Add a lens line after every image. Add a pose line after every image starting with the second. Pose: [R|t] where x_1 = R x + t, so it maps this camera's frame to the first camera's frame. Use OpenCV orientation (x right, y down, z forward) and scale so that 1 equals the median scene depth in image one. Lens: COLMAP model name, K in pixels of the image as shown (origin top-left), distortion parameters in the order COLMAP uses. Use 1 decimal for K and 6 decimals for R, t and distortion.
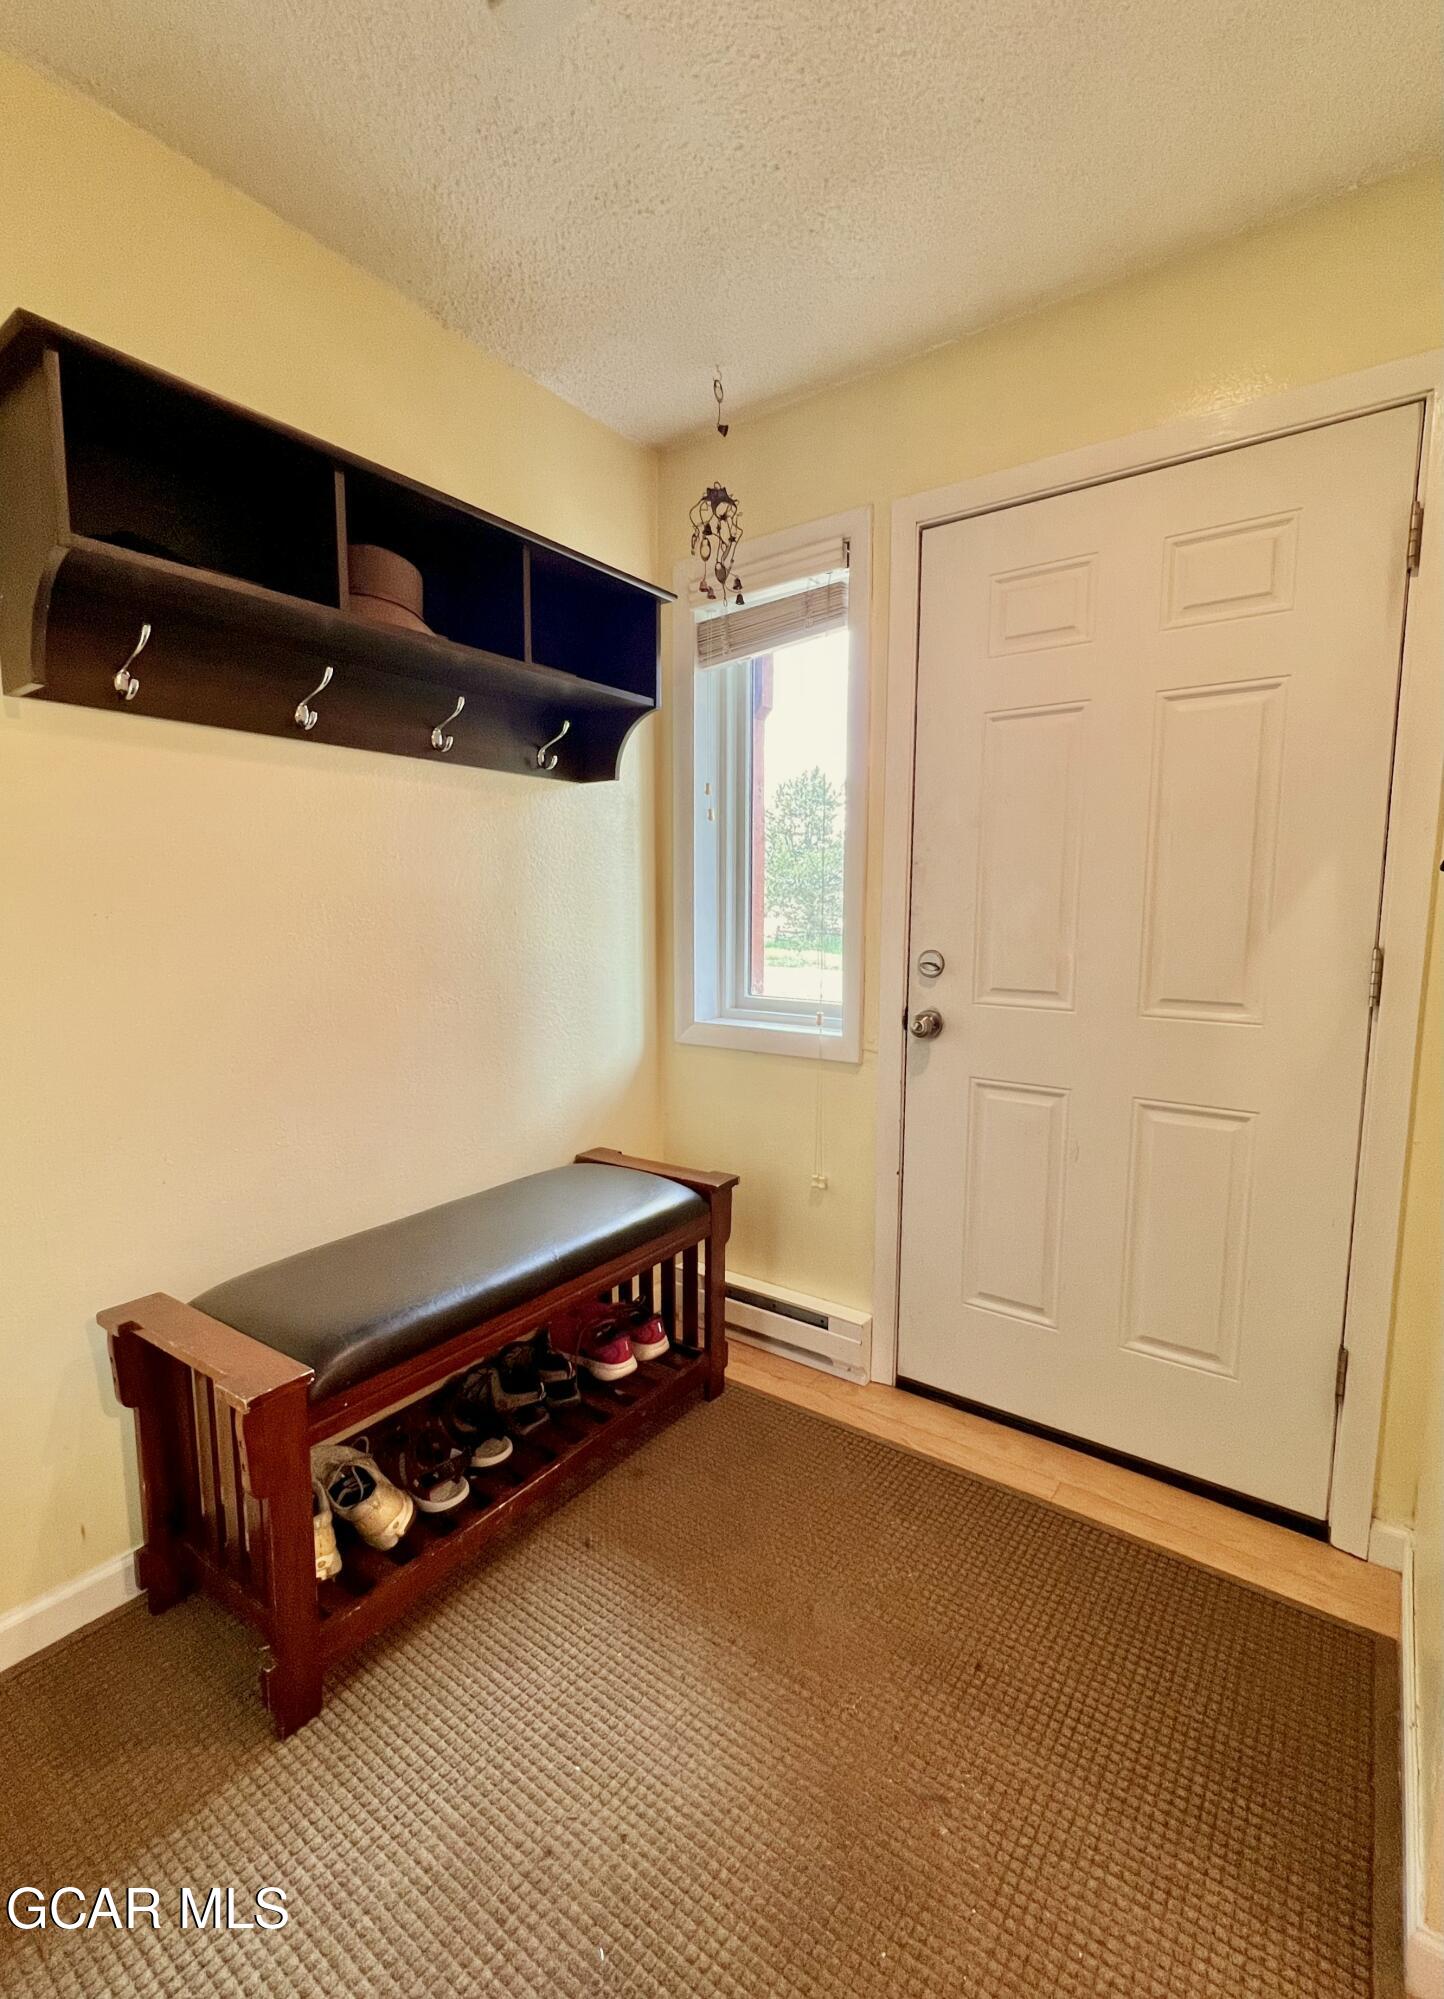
lens RADIAL K [[865.0, 0, 722.1], [0, 865.0, 1001.3], [0, 0, 1]] dist [-0.000732, -0.000164]
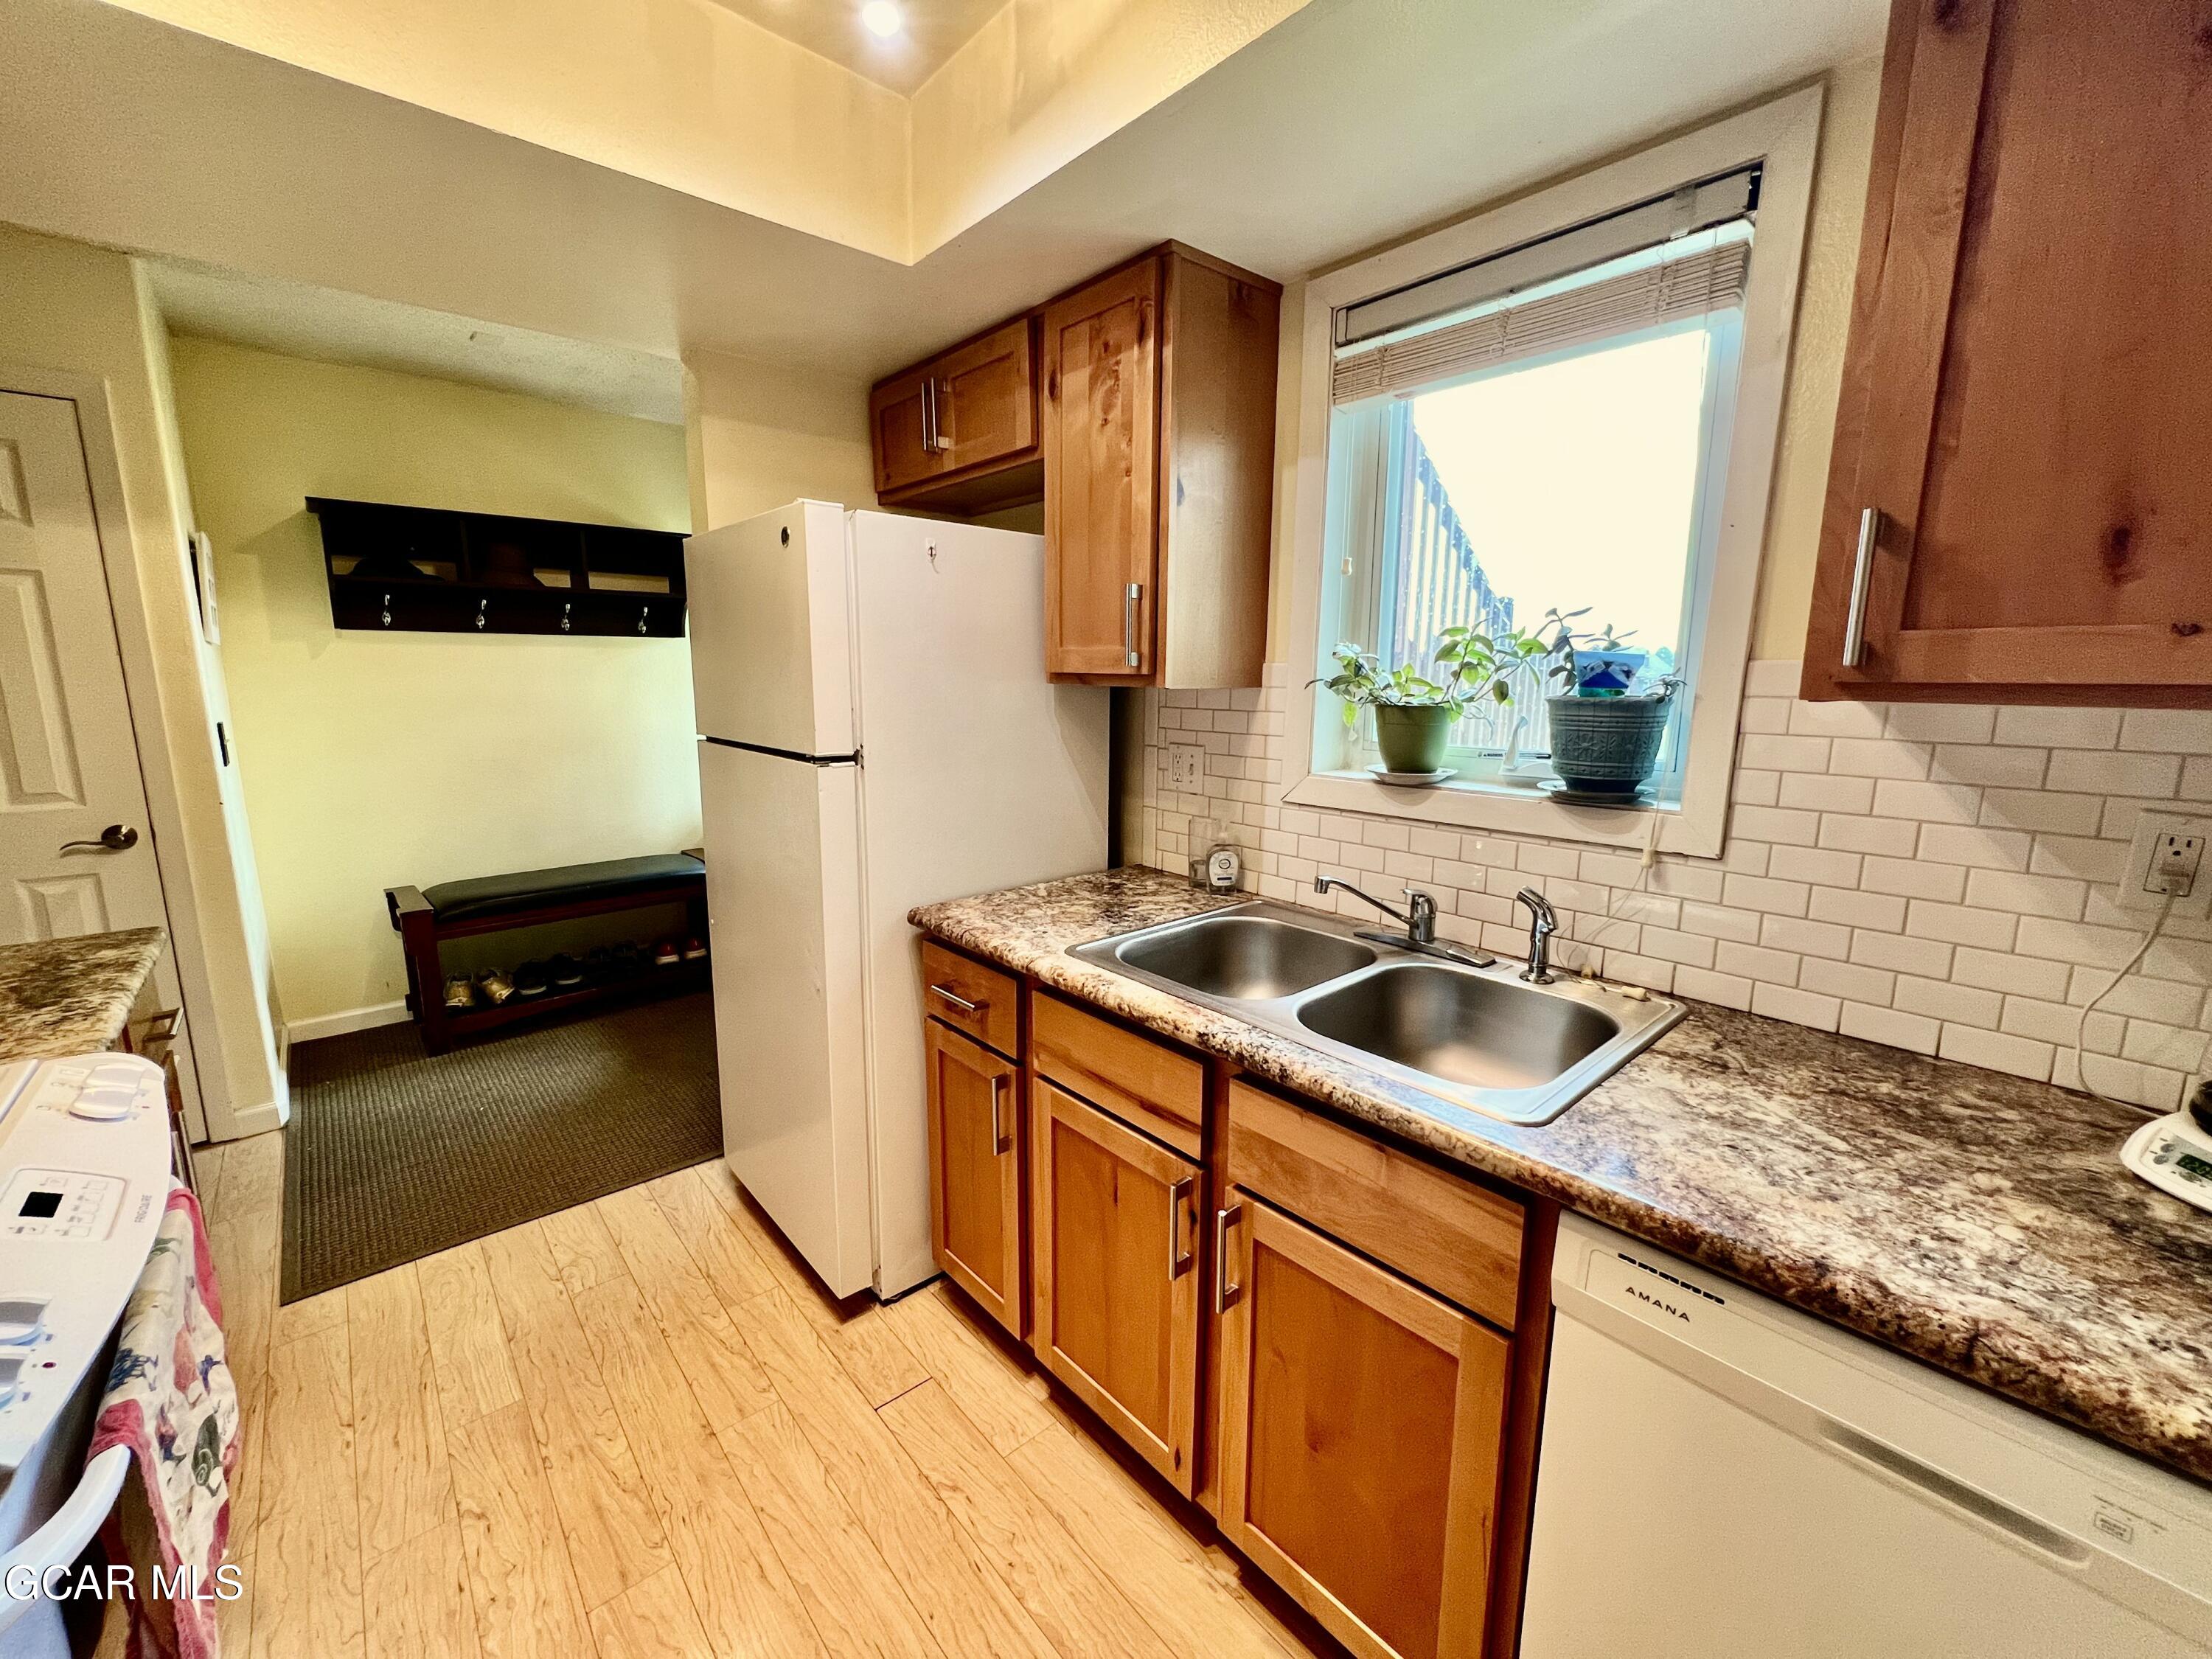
lens RADIAL K [[890.9, 0, 1105.2], [0, 890.9, 828.3], [0, 0, 1]] dist [-0.002135, 0.000196]
pose [[0.974866, 0.035759, -0.219904, 1.548825], [-0.021369, 0.997492, 0.067473, -0.011374], [0.221766, -0.061078, 0.973185, -0.820491]]
